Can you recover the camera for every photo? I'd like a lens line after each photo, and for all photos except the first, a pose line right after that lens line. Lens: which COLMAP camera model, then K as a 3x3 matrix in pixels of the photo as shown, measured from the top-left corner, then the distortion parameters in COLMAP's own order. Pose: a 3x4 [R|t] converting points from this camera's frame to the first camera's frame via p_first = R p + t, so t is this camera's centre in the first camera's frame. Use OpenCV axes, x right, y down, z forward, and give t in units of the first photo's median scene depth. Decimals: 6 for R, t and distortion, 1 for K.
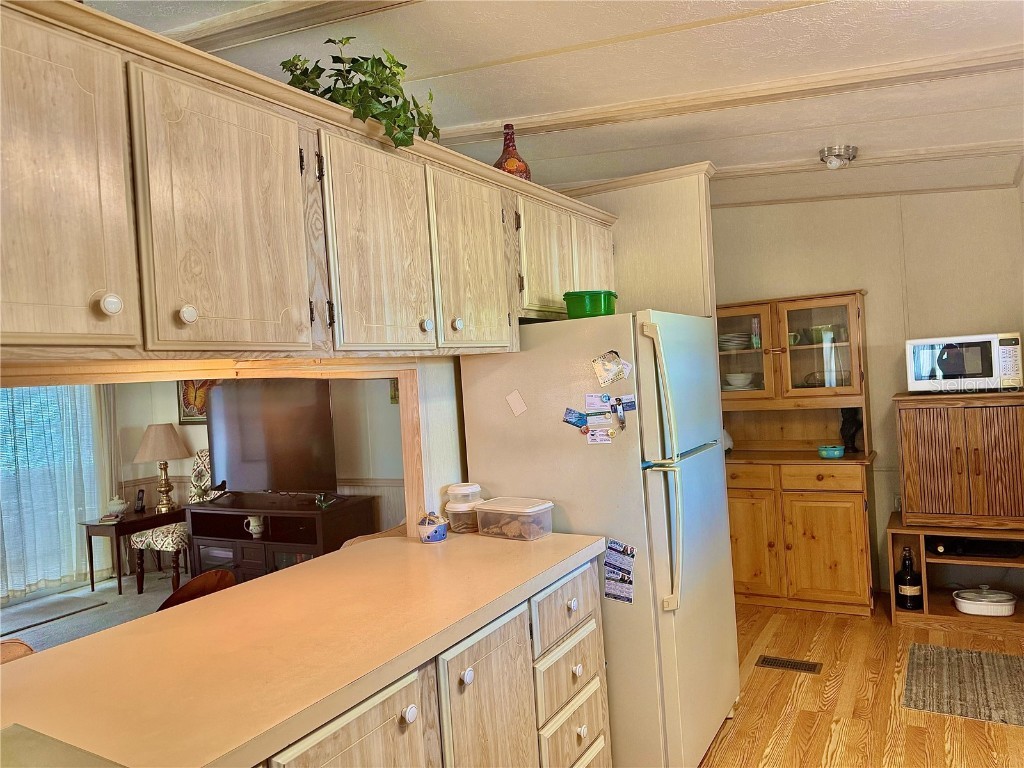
lens RADIAL K [[722.5, 0, 512.0], [0, 722.5, 384.0], [0, 0, 1]] dist [-0.002901, -0.003108]
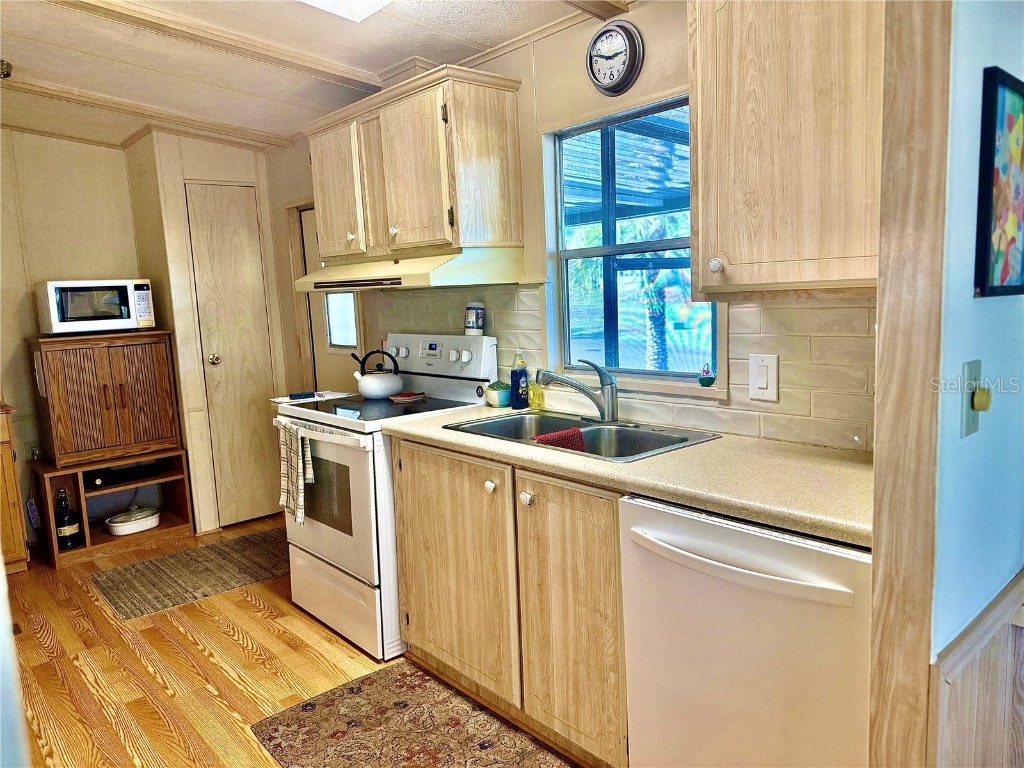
lens RADIAL K [[722.5, 0, 512.0], [0, 722.5, 384.0], [0, 0, 1]] dist [-0.002901, -0.003108]
pose [[0.307392, -0.067922, 0.949156, -0.206848], [0.033344, 0.997606, 0.060591, 0.041566], [-0.950998, 0.013023, 0.308921, 0.095229]]
